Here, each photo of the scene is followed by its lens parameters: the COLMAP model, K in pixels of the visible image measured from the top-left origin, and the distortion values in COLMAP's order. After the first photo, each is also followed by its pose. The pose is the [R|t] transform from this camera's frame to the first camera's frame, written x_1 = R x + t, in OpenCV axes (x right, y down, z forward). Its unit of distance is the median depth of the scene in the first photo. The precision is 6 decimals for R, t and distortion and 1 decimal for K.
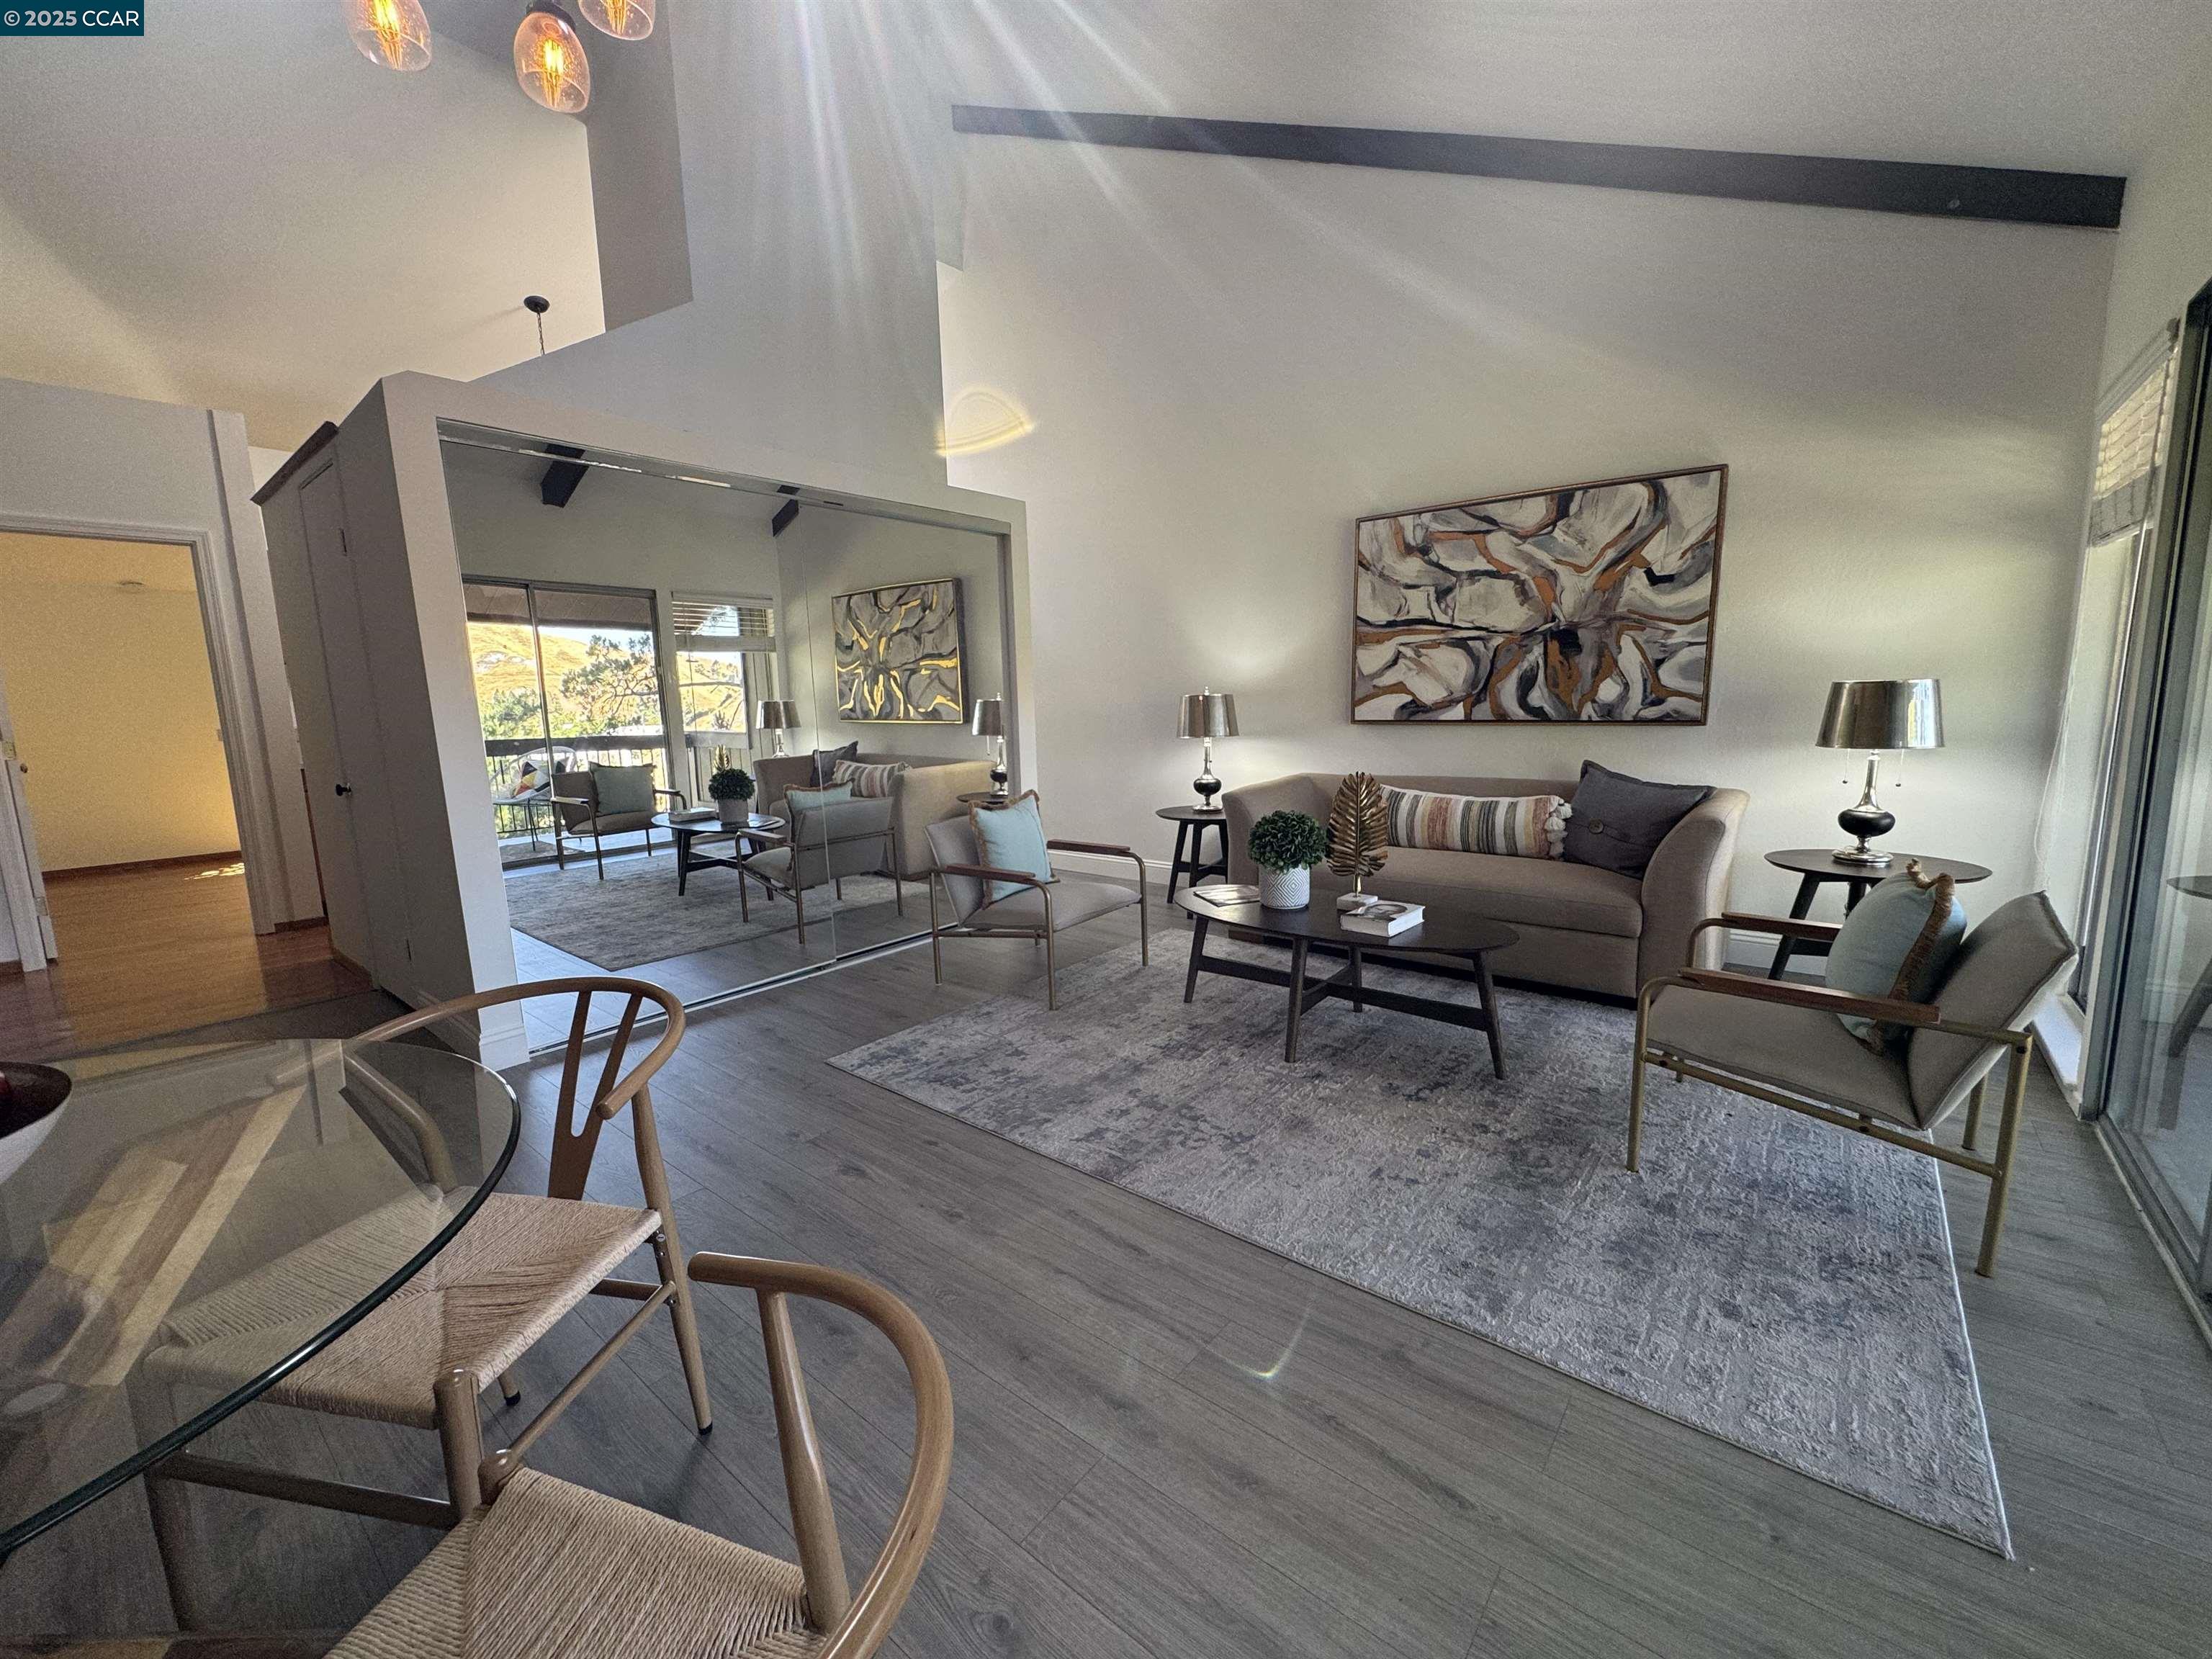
lens RADIAL K [[888.6, 0, 1097.7], [0, 888.6, 825.7], [0, 0, 1]] dist [-0.004492, 0.000847]
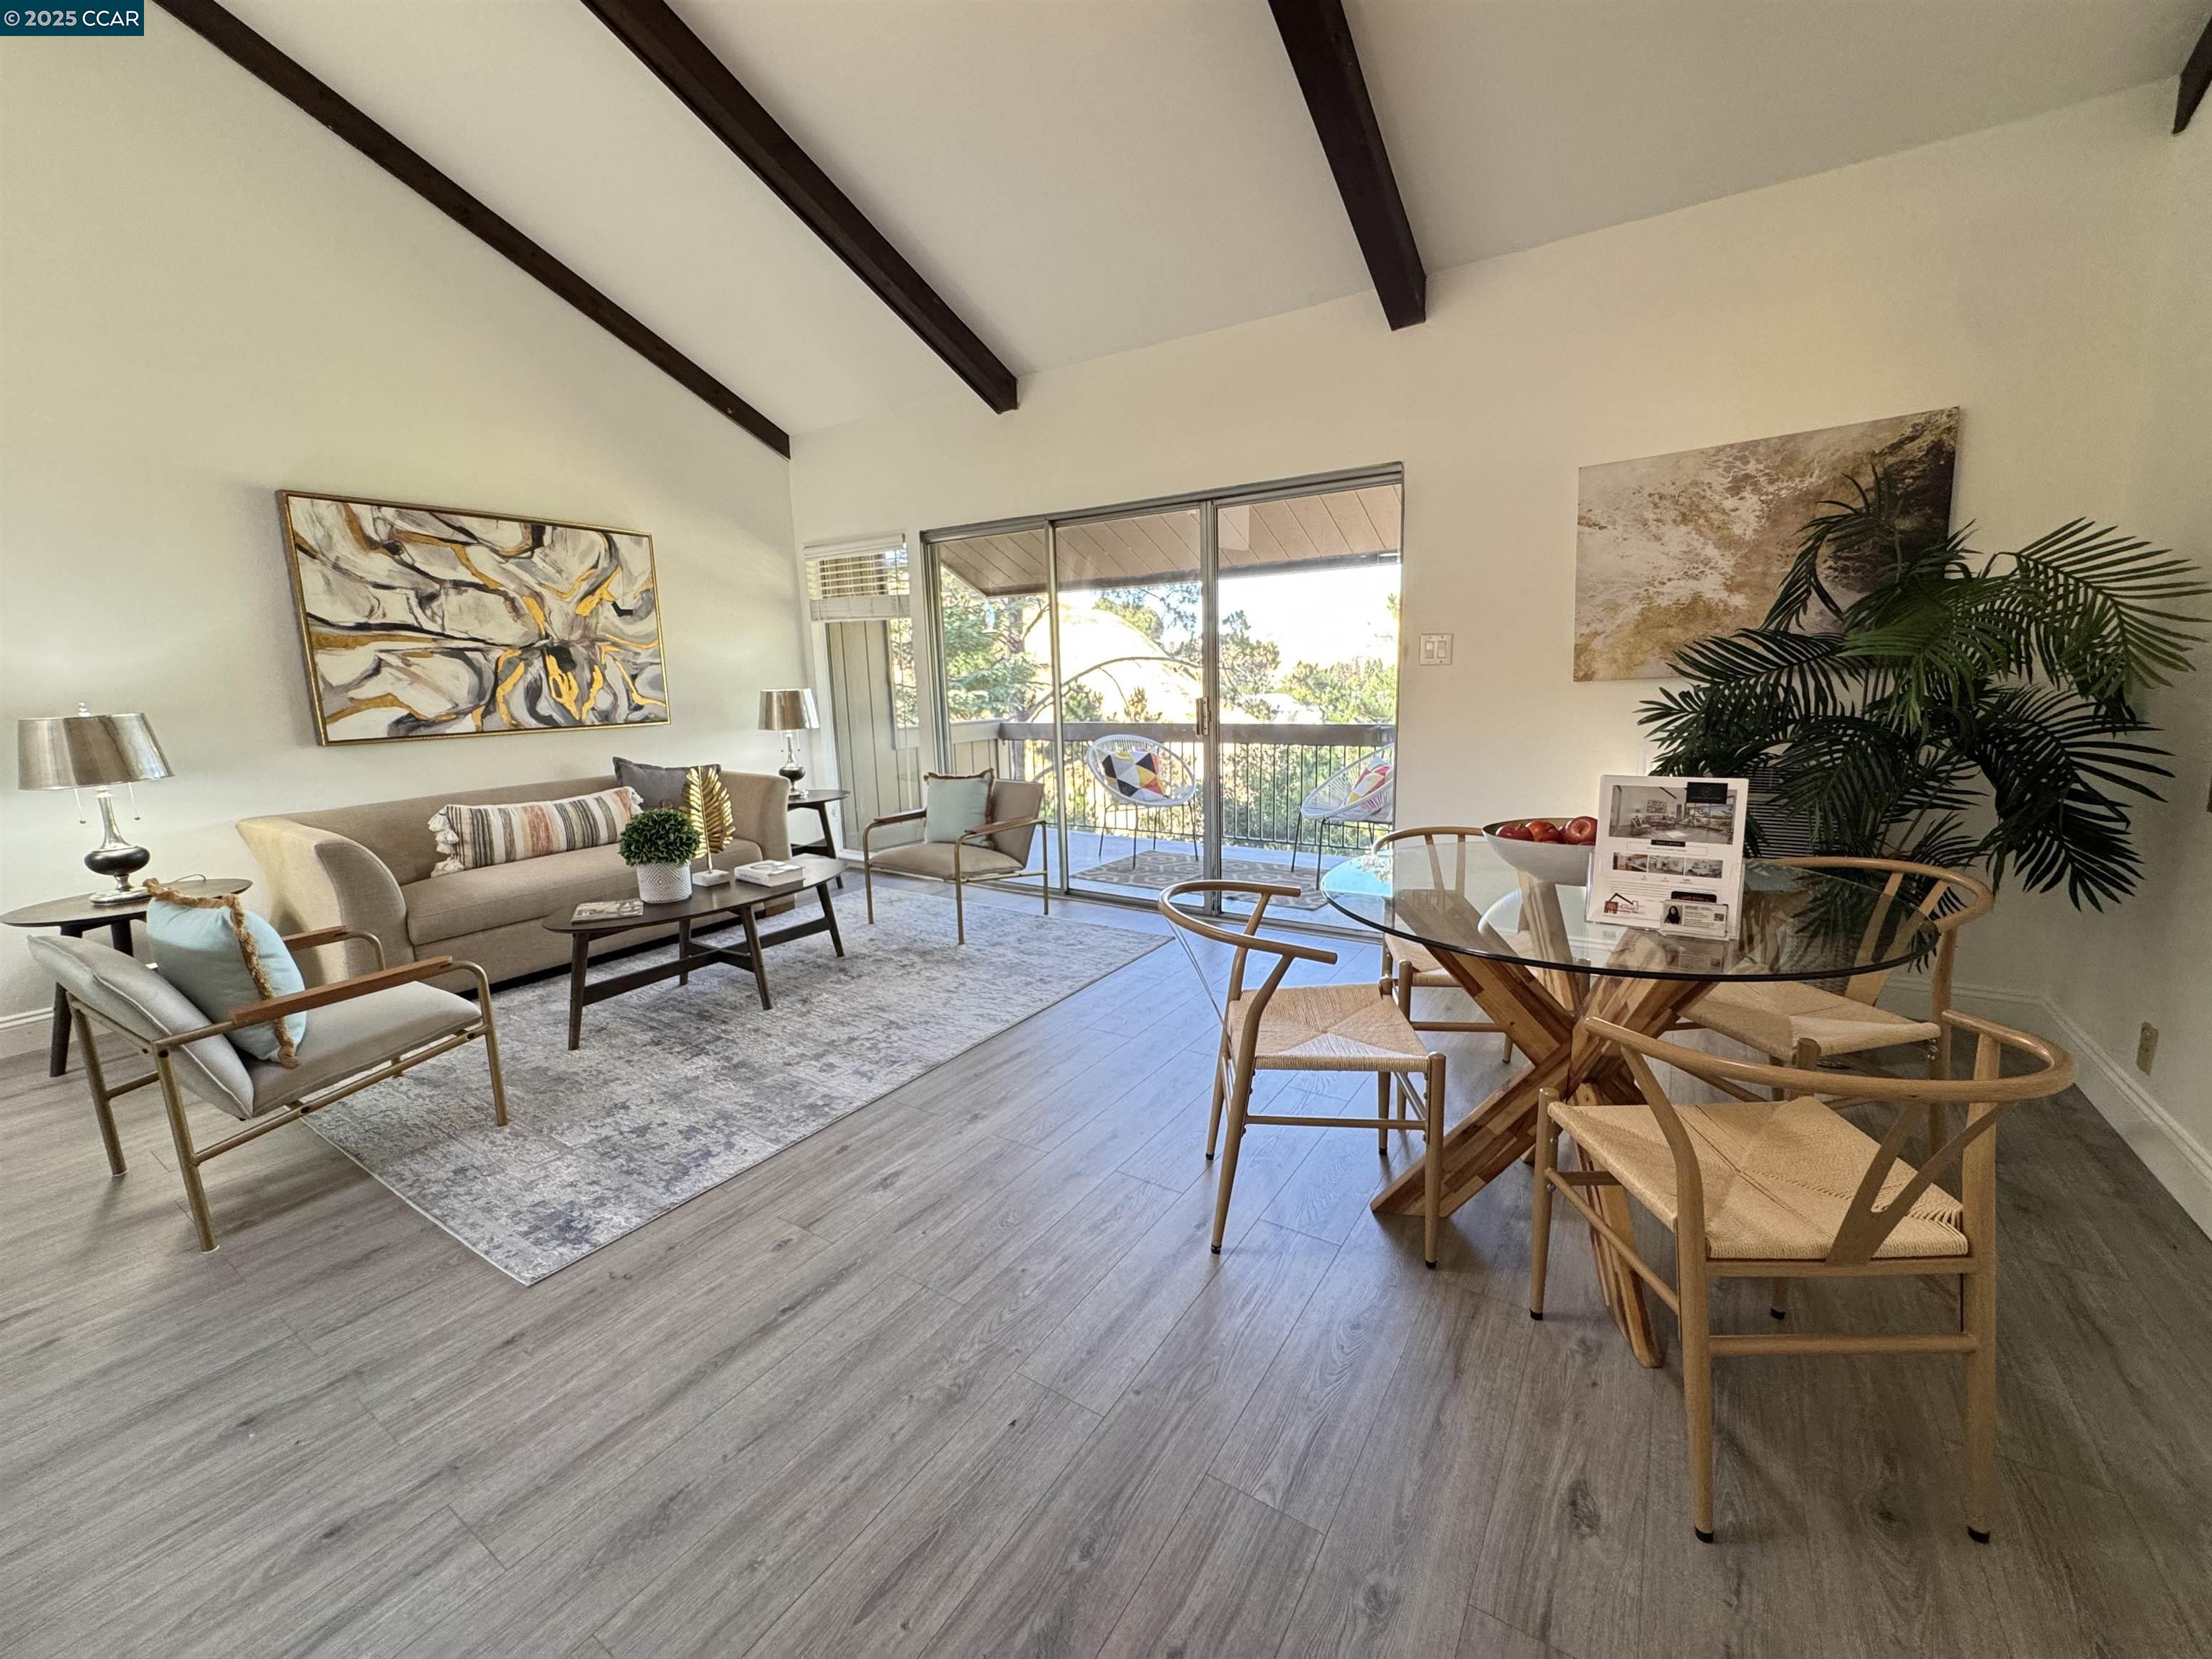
lens RADIAL K [[888.6, 0, 1105.4], [0, 888.6, 828.3], [0, 0, 1]] dist [-0.004492, 0.000847]
pose [[-0.112739, -0.146175, 0.982814, -0.698077], [0.171271, 0.971456, 0.164133, -0.061086], [-0.978752, 0.186832, -0.084485, 0.451313]]
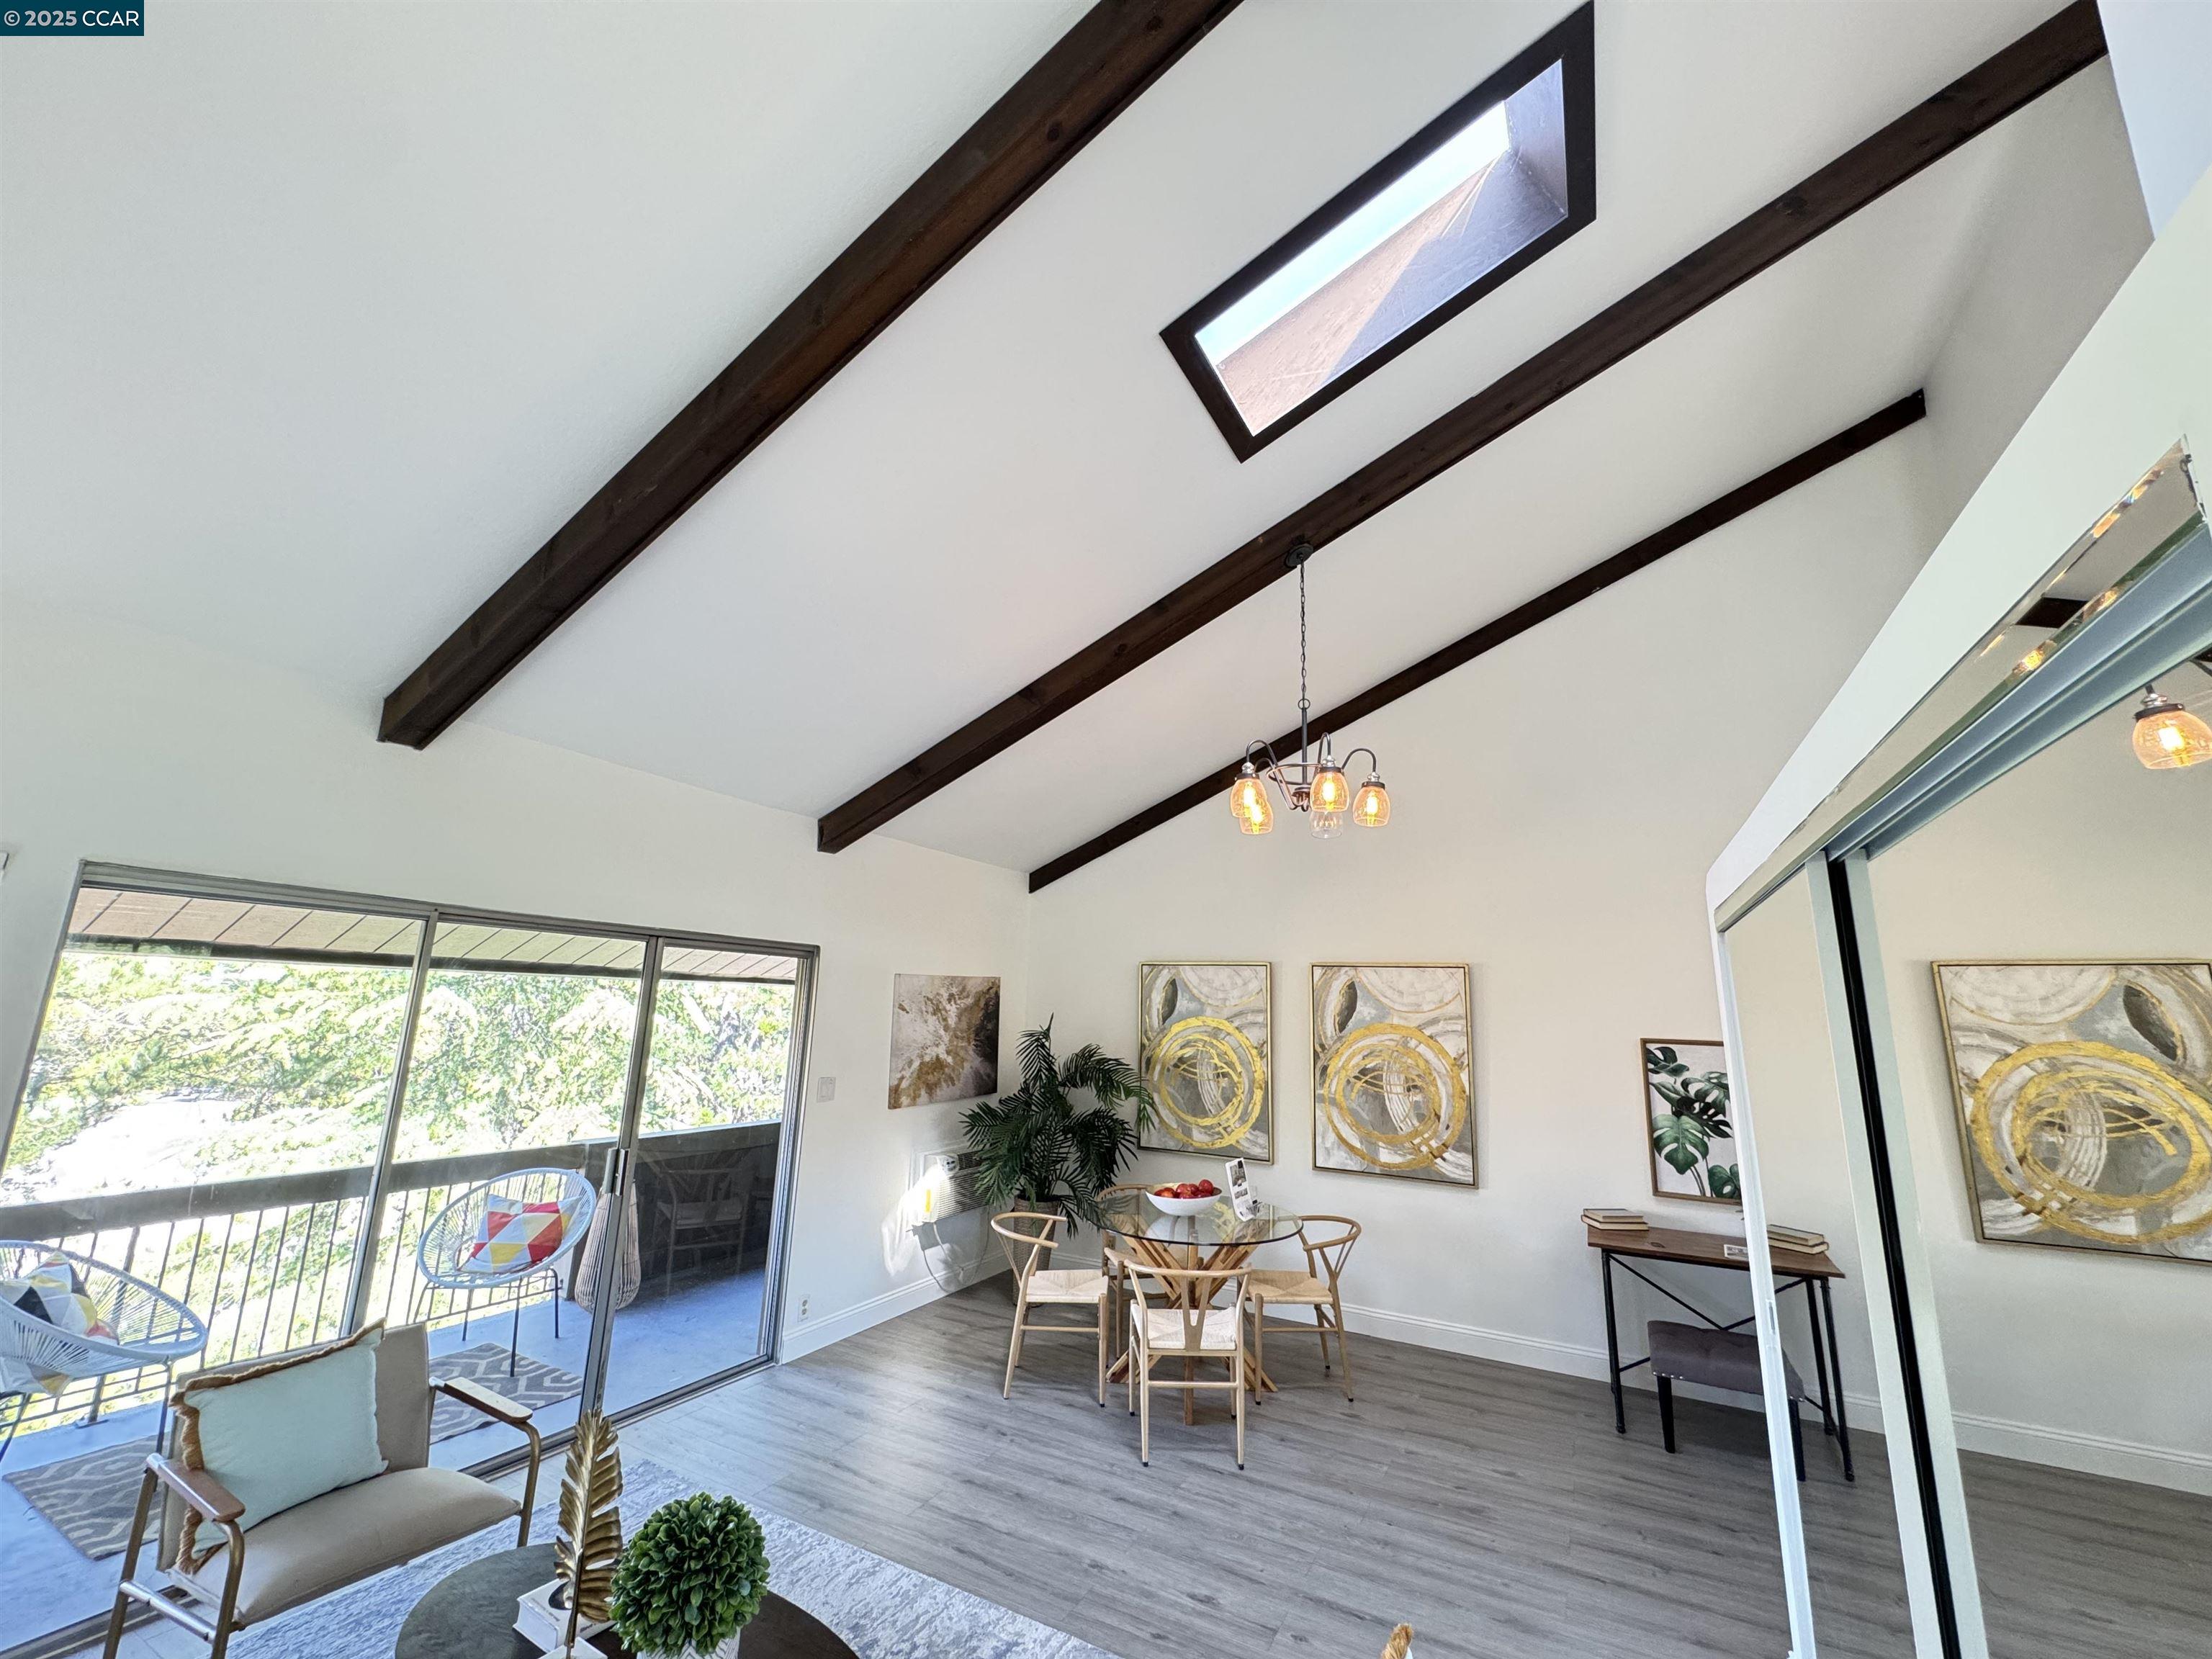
lens RADIAL K [[888.6, 0, 1107.6], [0, 888.6, 825.8], [0, 0, 1]] dist [-0.004492, 0.000847]
pose [[-0.979982, -0.043239, -0.194333, 0.069660], [-0.030999, 0.997365, -0.065596, -0.318926], [0.196657, -0.058259, -0.978740, 1.266006]]
